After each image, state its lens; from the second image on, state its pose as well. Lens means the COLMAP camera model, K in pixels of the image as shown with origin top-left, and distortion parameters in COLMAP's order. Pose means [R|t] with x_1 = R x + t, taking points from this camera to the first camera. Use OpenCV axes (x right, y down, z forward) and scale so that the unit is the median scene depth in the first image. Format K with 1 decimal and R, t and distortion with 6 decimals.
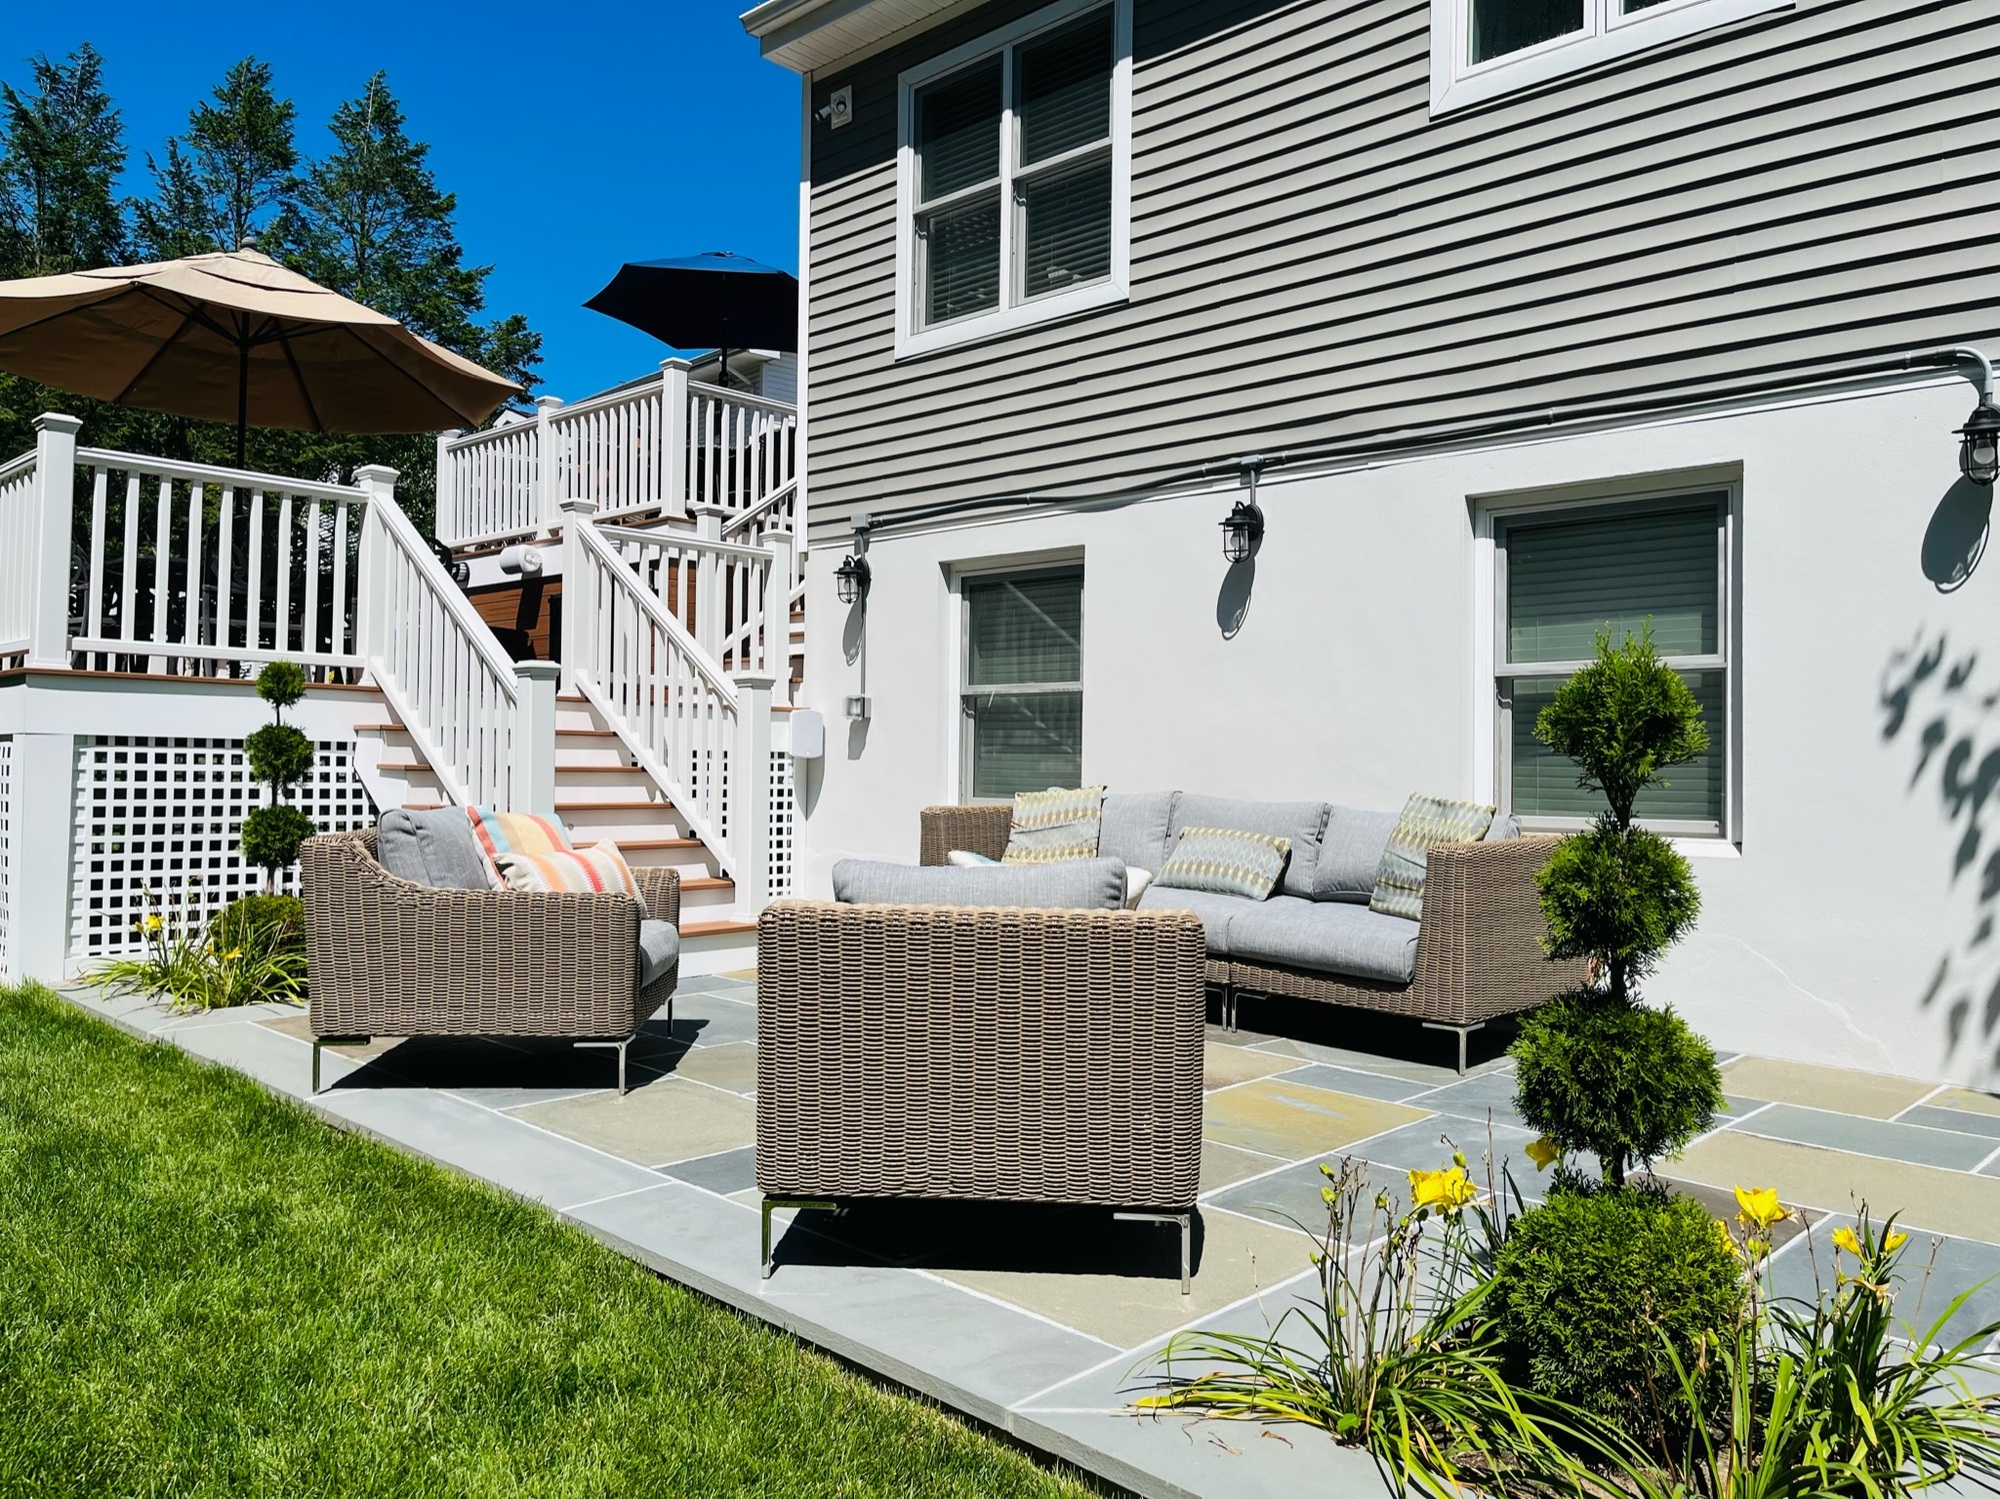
lens RADIAL K [[1536.5, 0, 944.3], [0, 1536.5, 771.4], [0, 0, 1]] dist [0.045302, -0.041789]
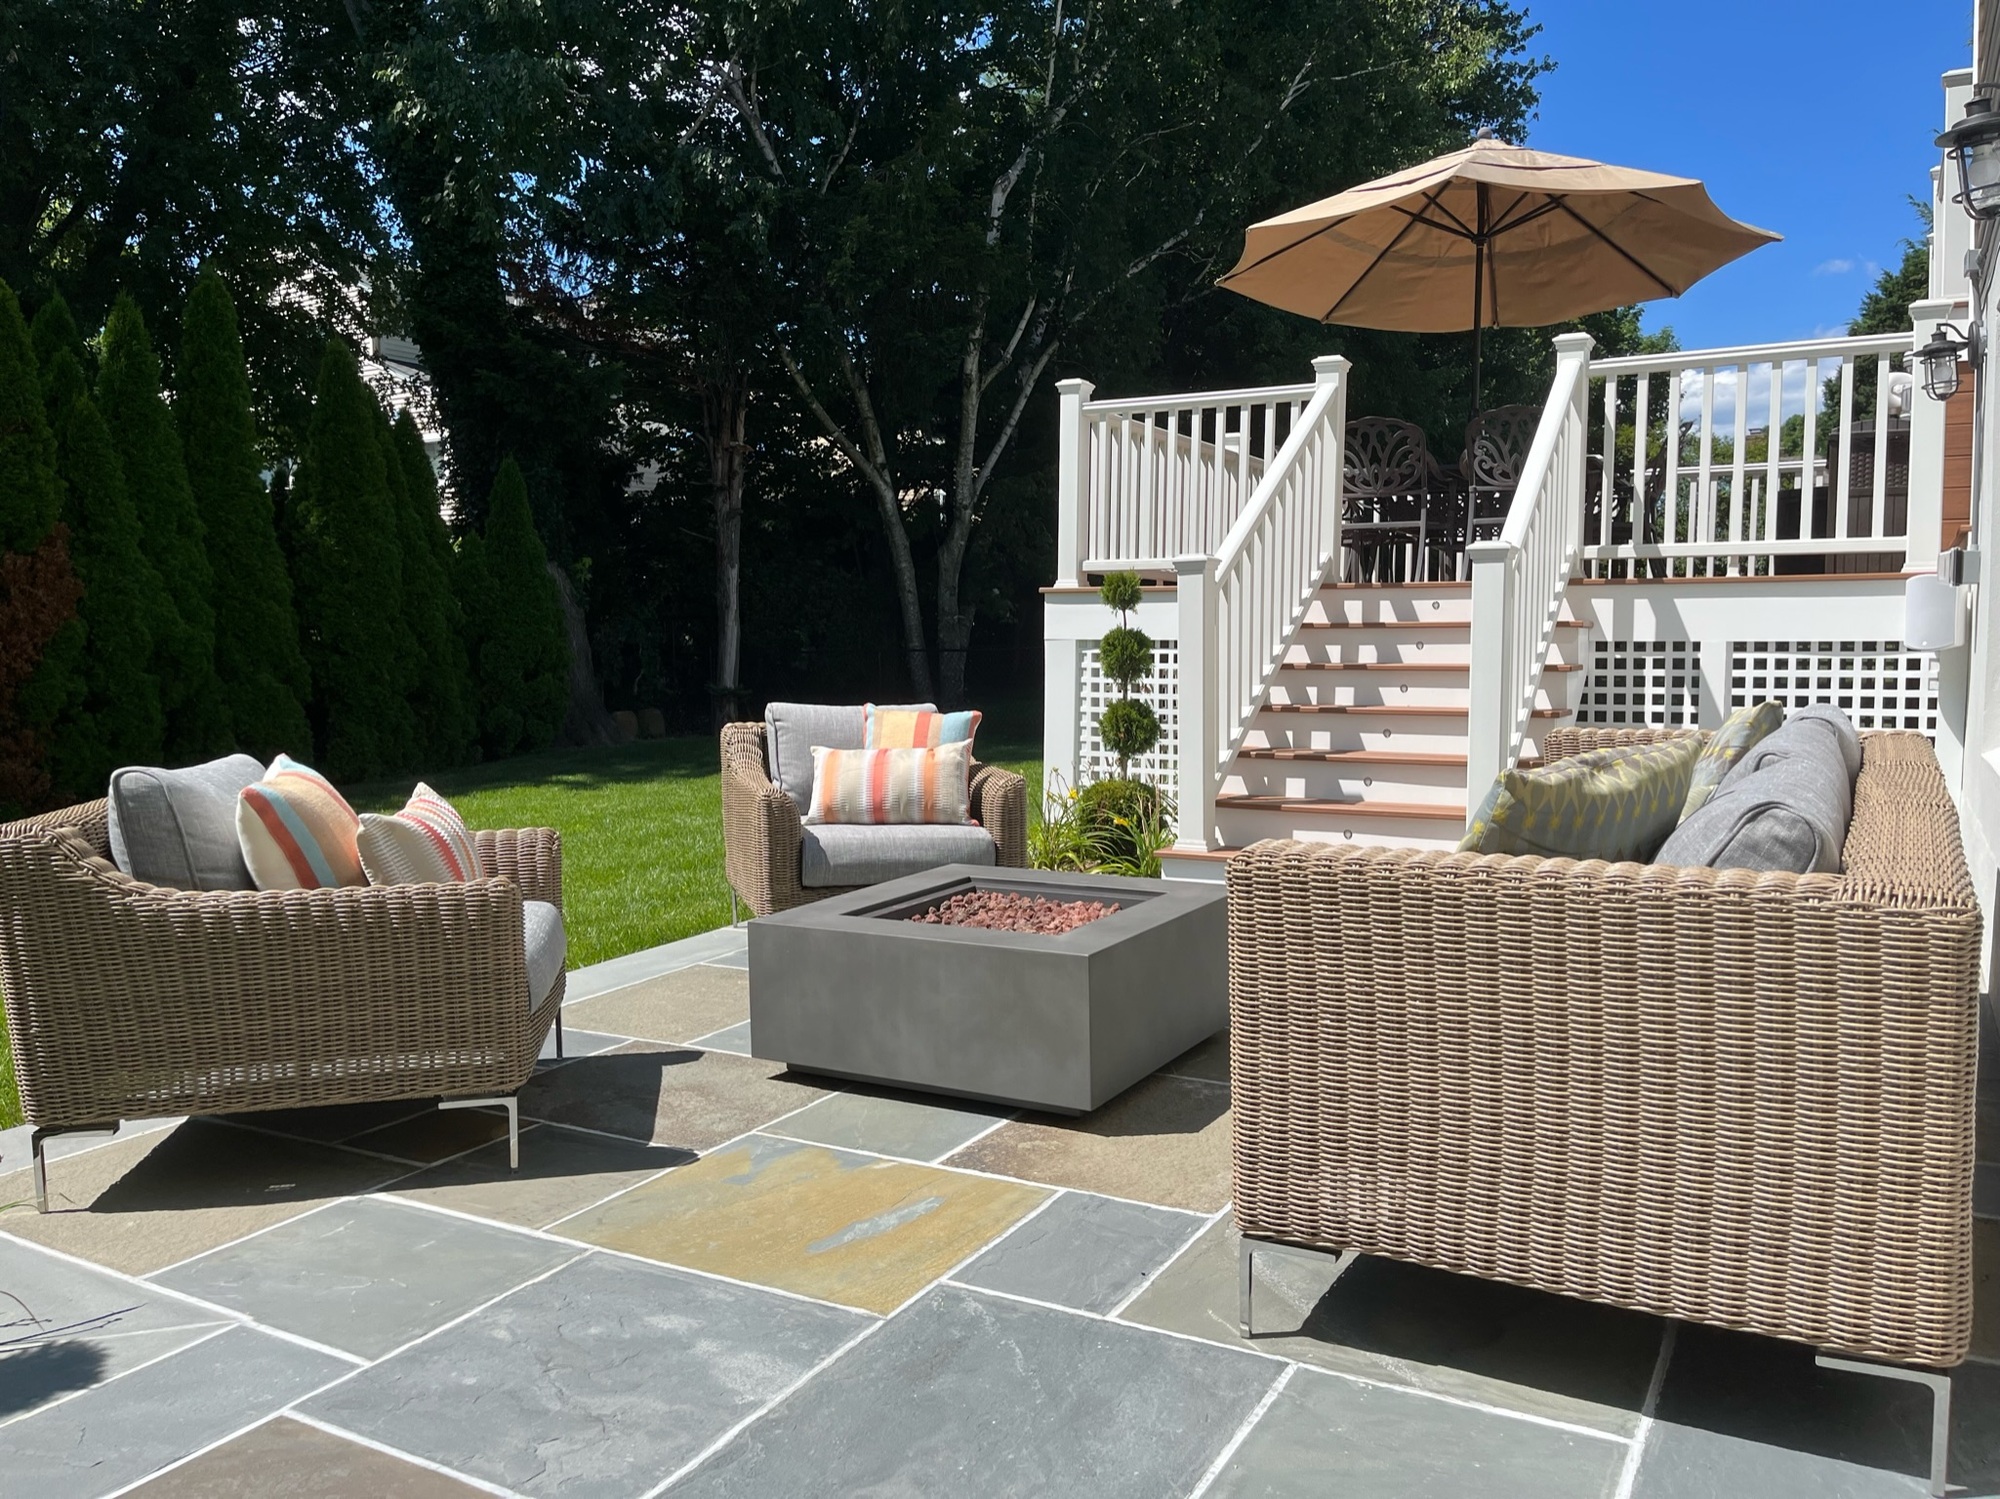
lens RADIAL K [[1536.5, 0, 997.8], [0, 1536.5, 756.8], [0, 0, 1]] dist [0.045302, -0.041789]
pose [[0.216822, 0.049926, -0.974934, 0.628969], [-0.007079, 0.998746, 0.049571, 0.009252], [0.976185, -0.003846, 0.216904, 0.651822]]
